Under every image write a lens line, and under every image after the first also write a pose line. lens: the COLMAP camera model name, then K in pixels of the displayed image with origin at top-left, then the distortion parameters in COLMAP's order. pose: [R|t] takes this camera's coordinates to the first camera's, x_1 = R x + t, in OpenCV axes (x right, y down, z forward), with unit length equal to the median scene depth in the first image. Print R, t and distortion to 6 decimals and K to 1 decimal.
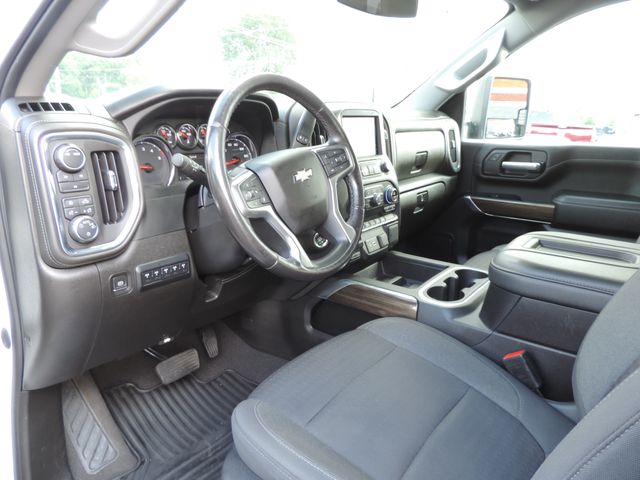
lens RADIAL K [[460.0, 0, 321.1], [0, 460.0, 238.5], [0, 0, 1]] dist [-0.021691, 0.003463]
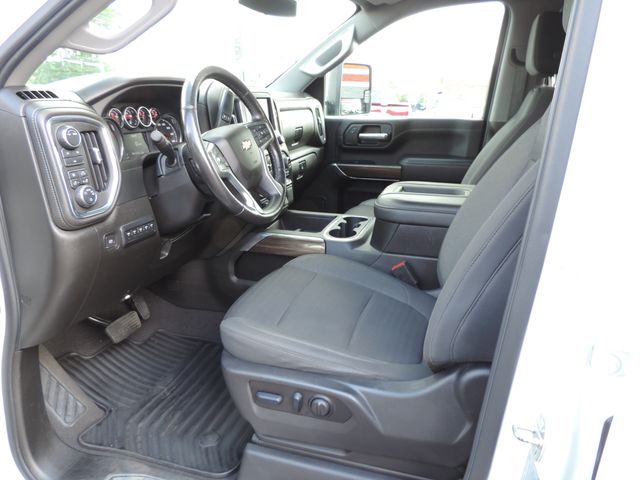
lens RADIAL K [[460.0, 0, 321.5], [0, 460.0, 239.2], [0, 0, 1]] dist [-0.021691, 0.003463]
pose [[0.939789, -0.113296, 0.322429, -0.242097], [0.100113, 0.993328, 0.057239, 0.063040], [-0.326763, -0.021513, 0.944861, -0.257657]]
